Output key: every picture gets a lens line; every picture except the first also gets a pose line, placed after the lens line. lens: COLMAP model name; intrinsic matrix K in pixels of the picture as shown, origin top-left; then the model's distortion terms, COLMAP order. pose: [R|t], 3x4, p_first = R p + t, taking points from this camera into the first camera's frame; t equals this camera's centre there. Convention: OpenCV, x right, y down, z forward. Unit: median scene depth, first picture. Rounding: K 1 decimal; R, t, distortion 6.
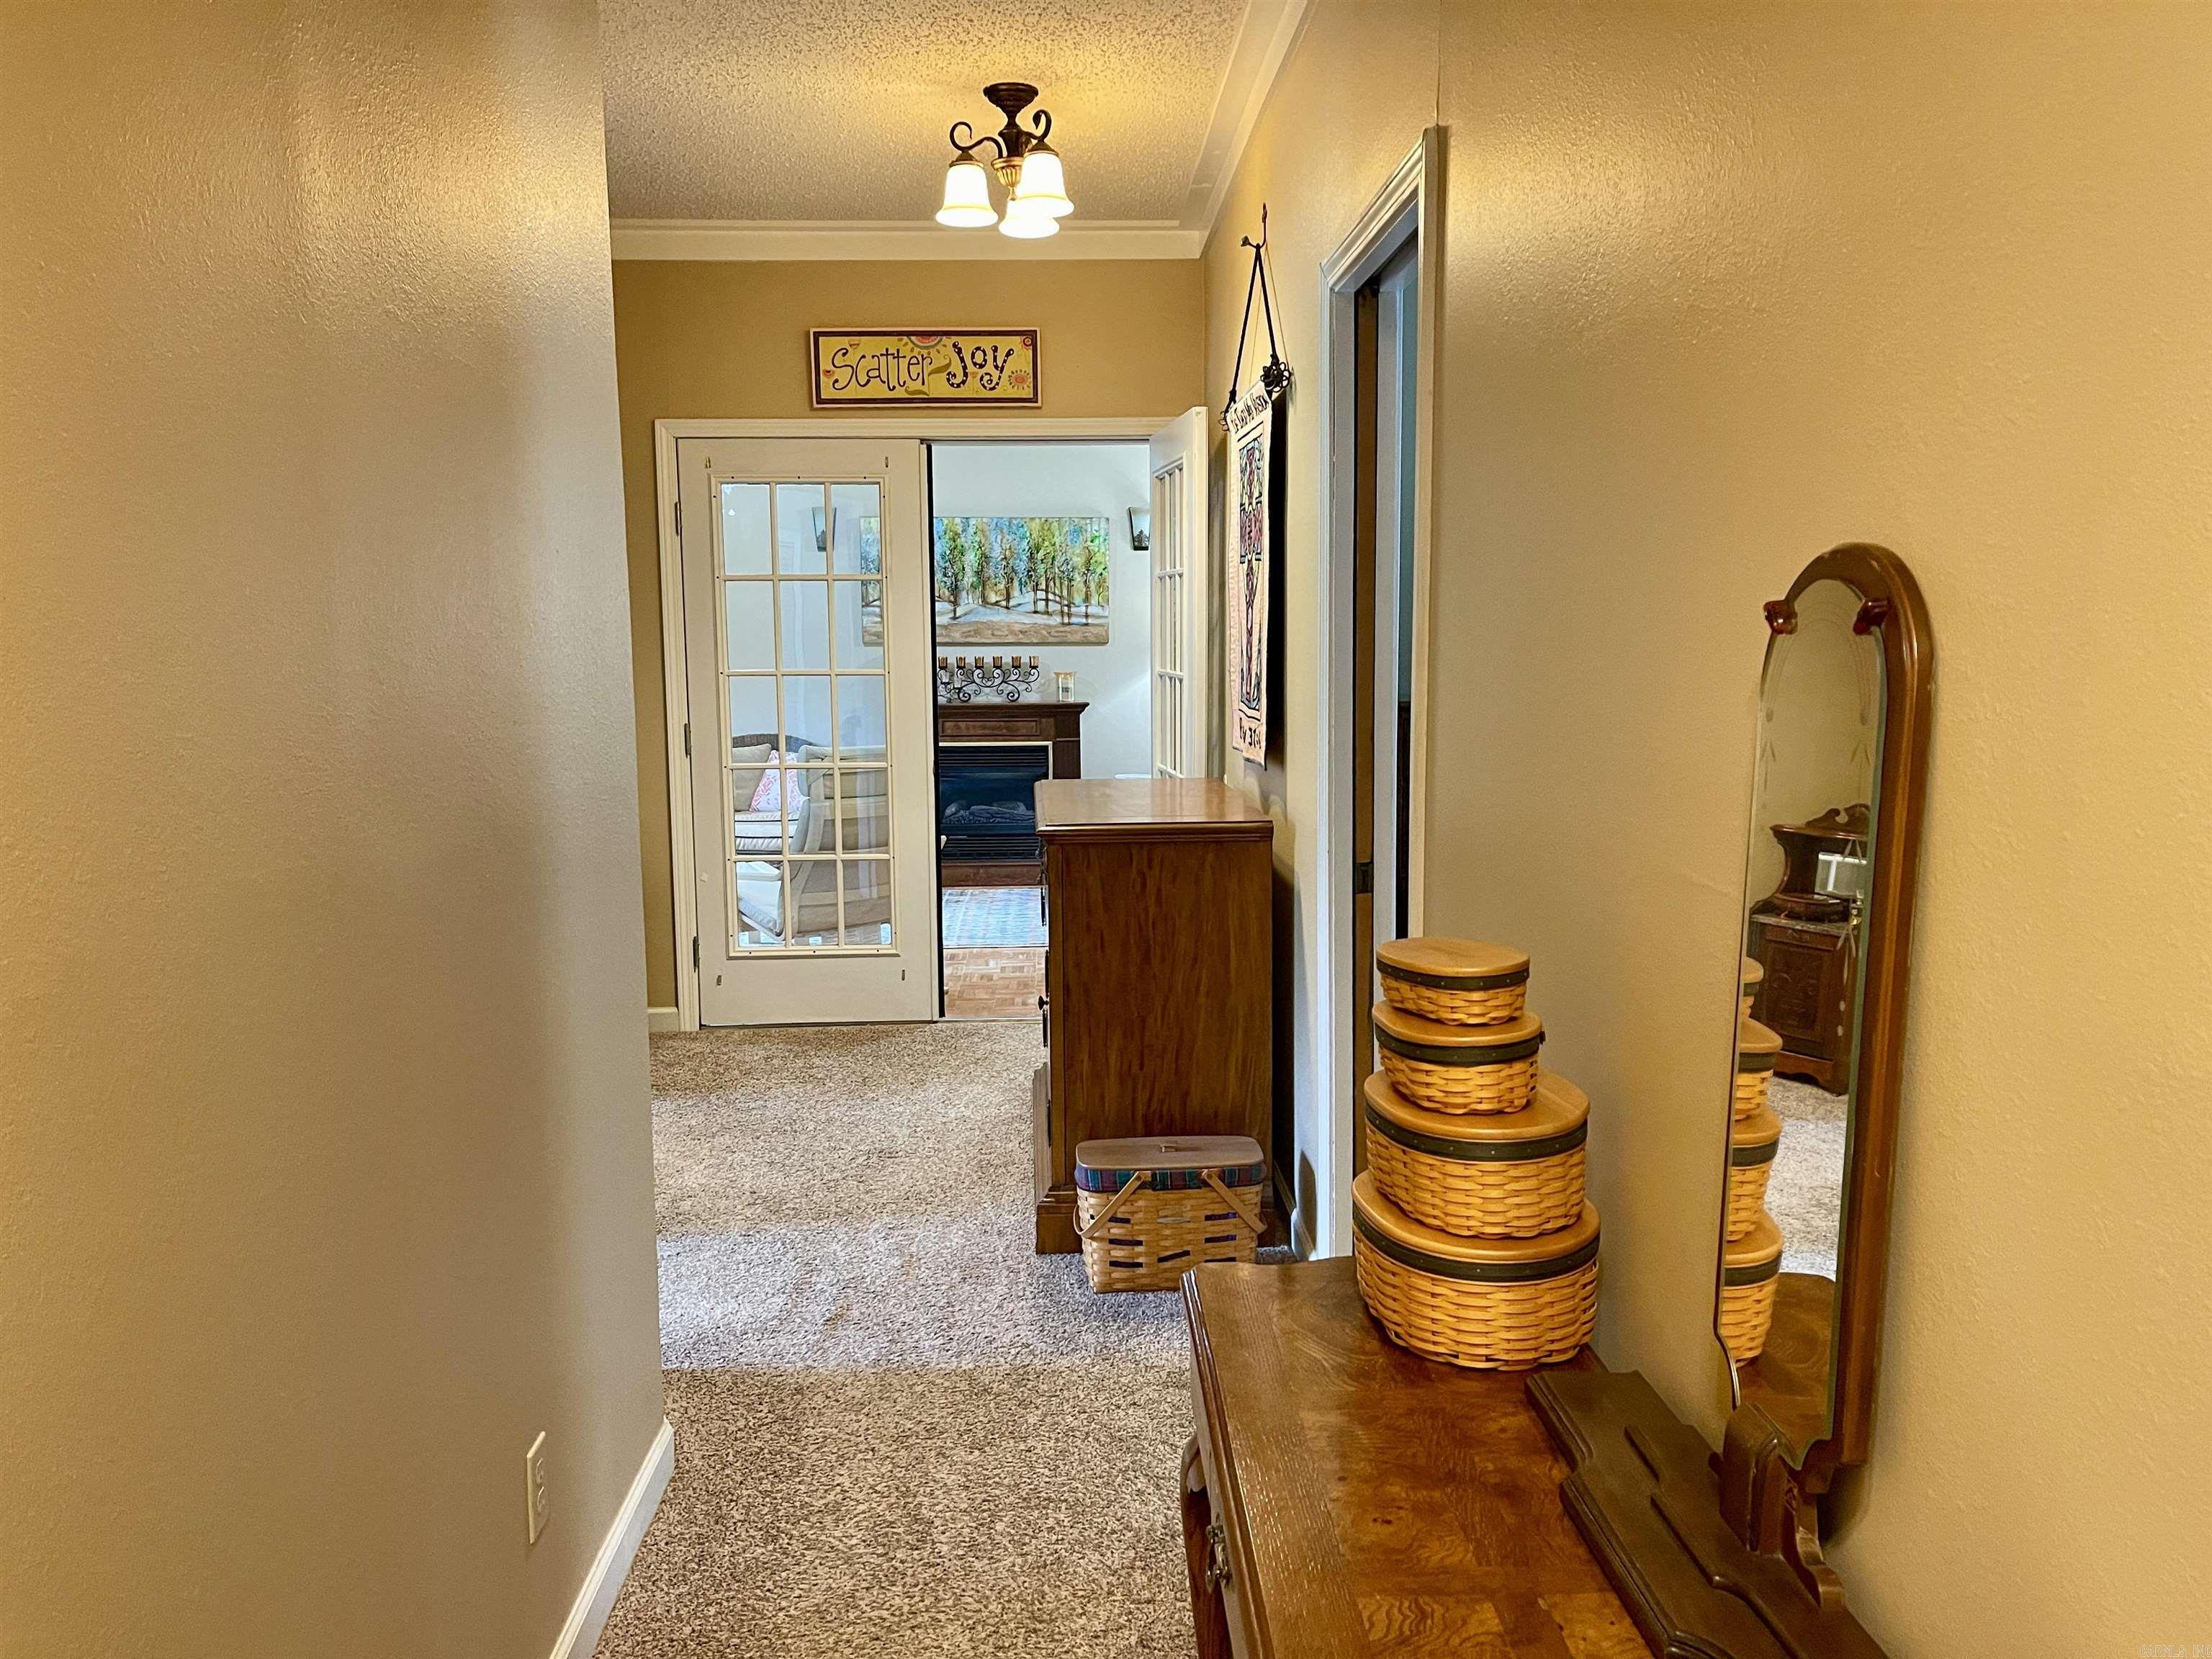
lens RADIAL K [[1604.6, 0, 1106.5], [0, 1604.6, 832.8], [0, 0, 1]] dist [0.002383, 0.000066]
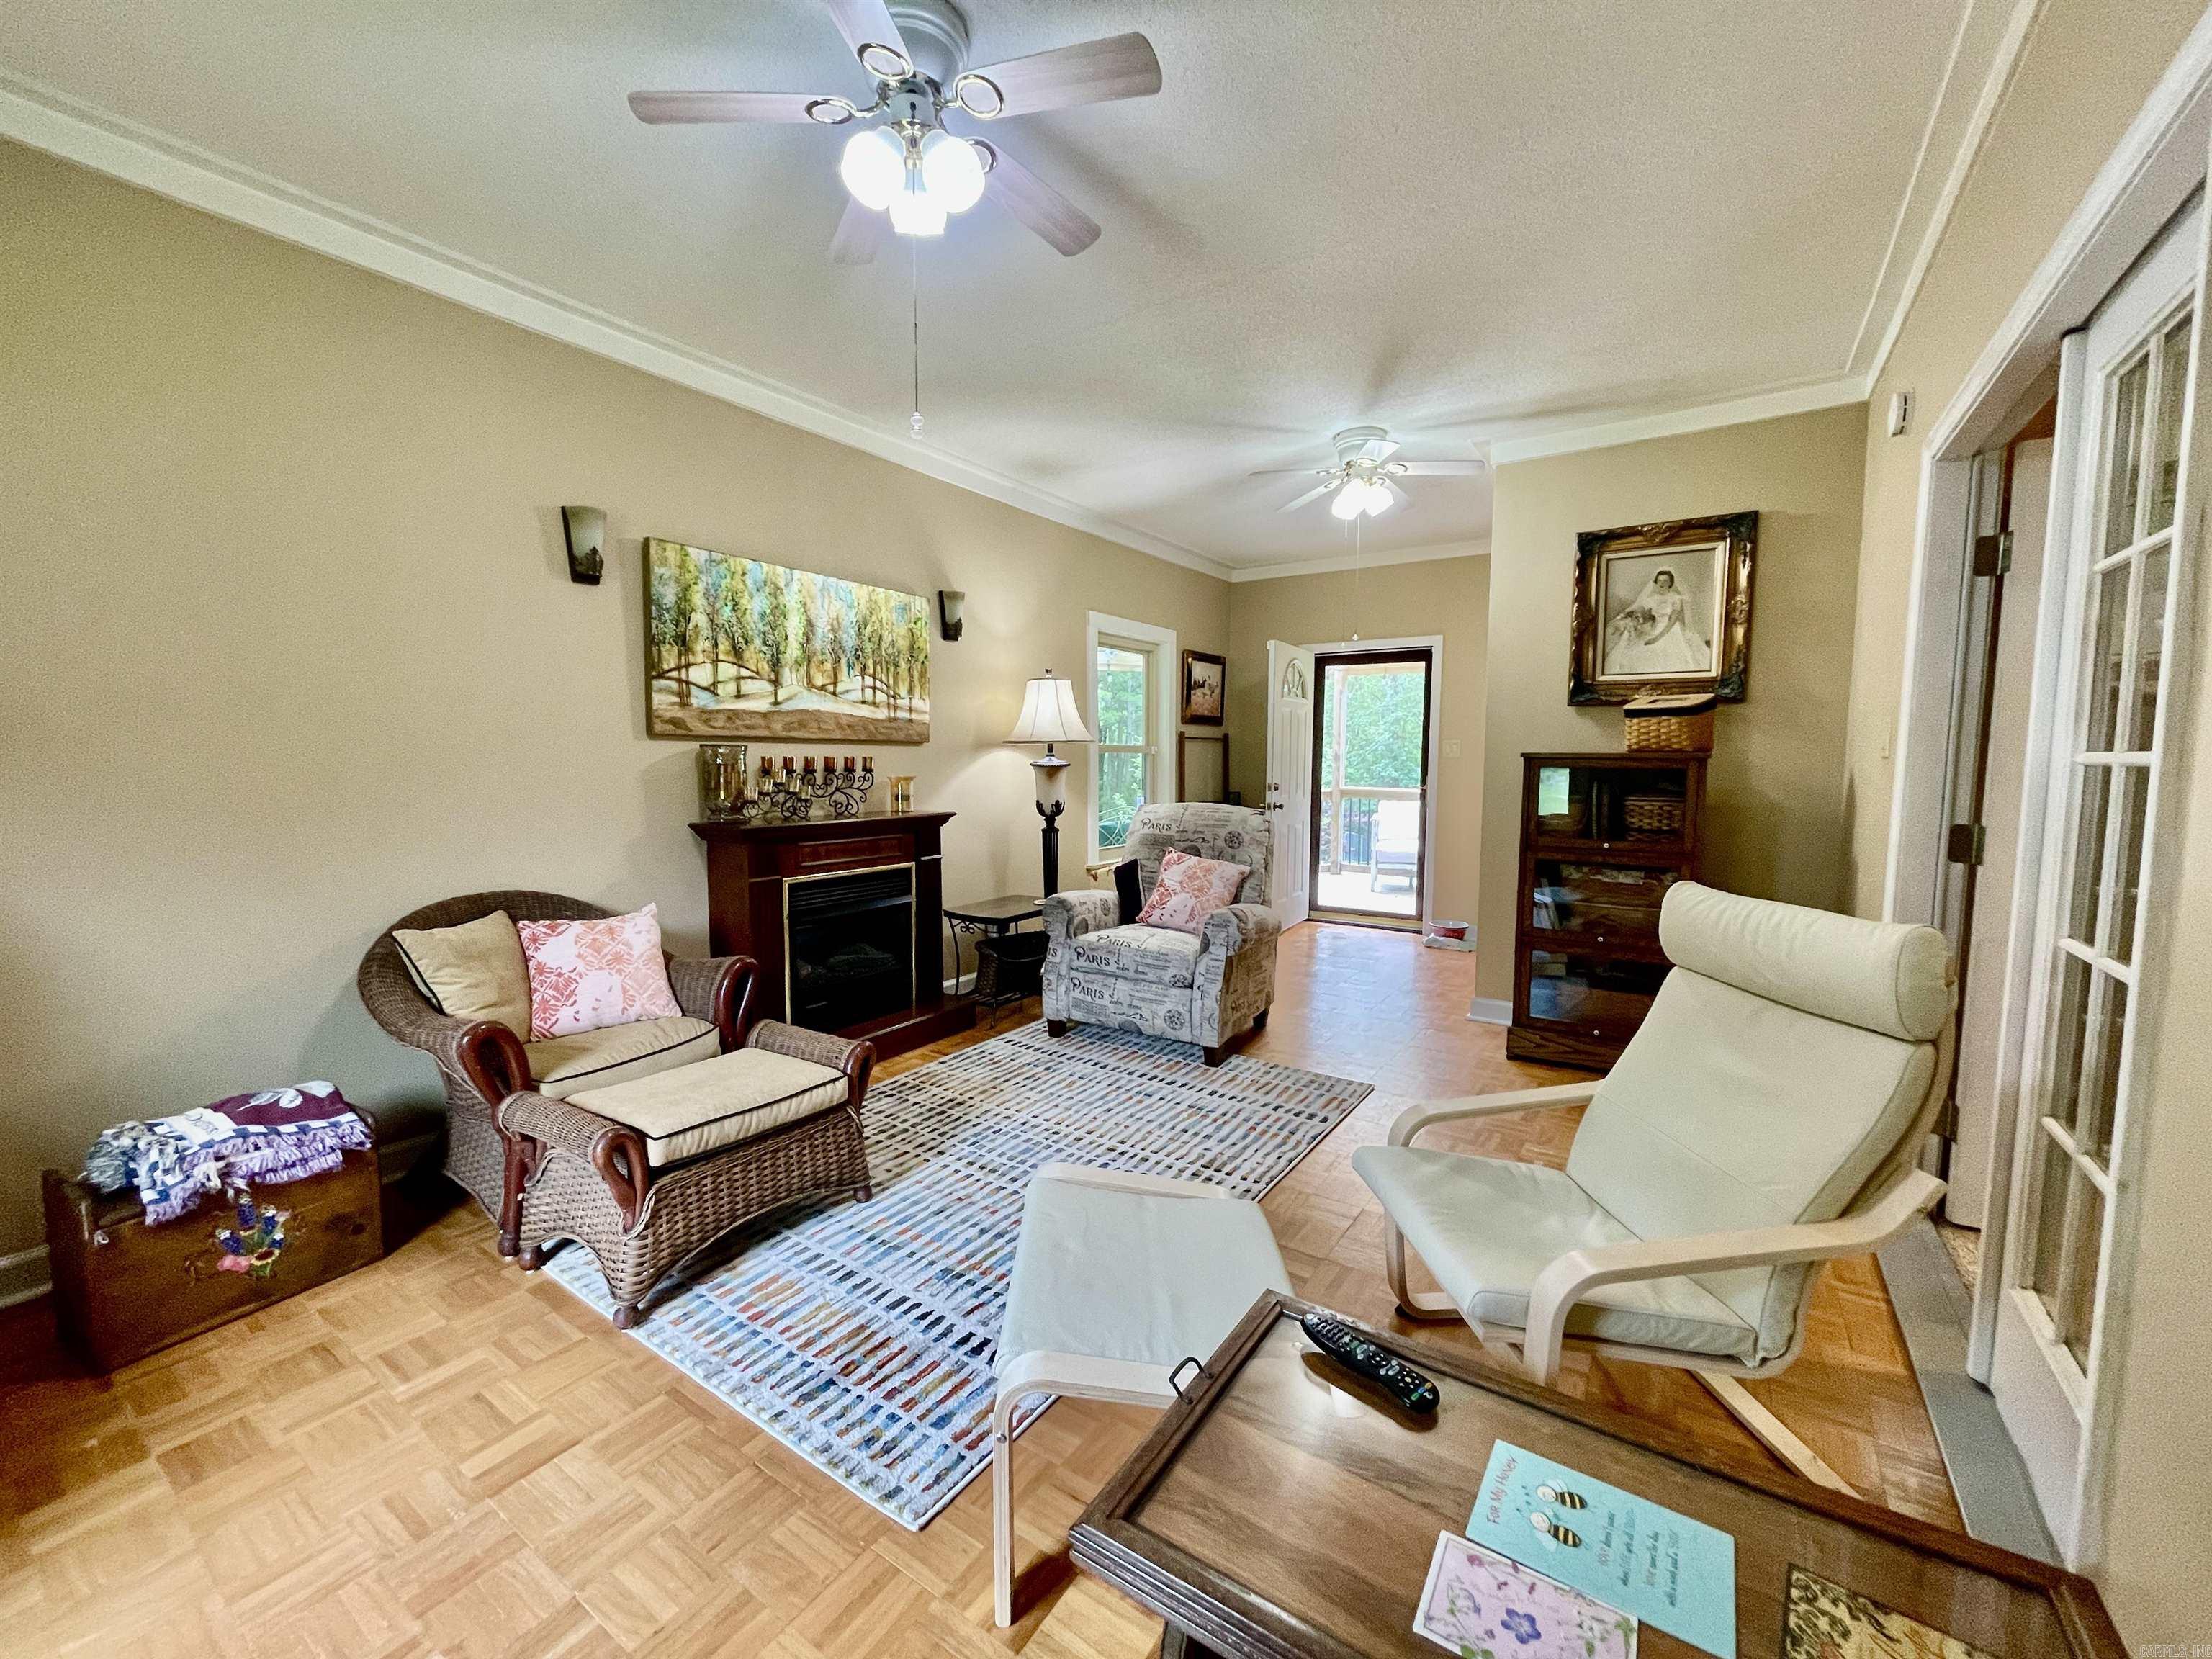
lens RADIAL K [[890.9, 0, 1106.3], [0, 890.9, 827.1], [0, 0, 1]] dist [-0.000715, -0.000022]
pose [[0.592184, -0.051692, 0.804143, -0.331831], [0.104996, 0.994382, -0.013399, -0.057436], [-0.798933, 0.092366, 0.594284, 0.648101]]
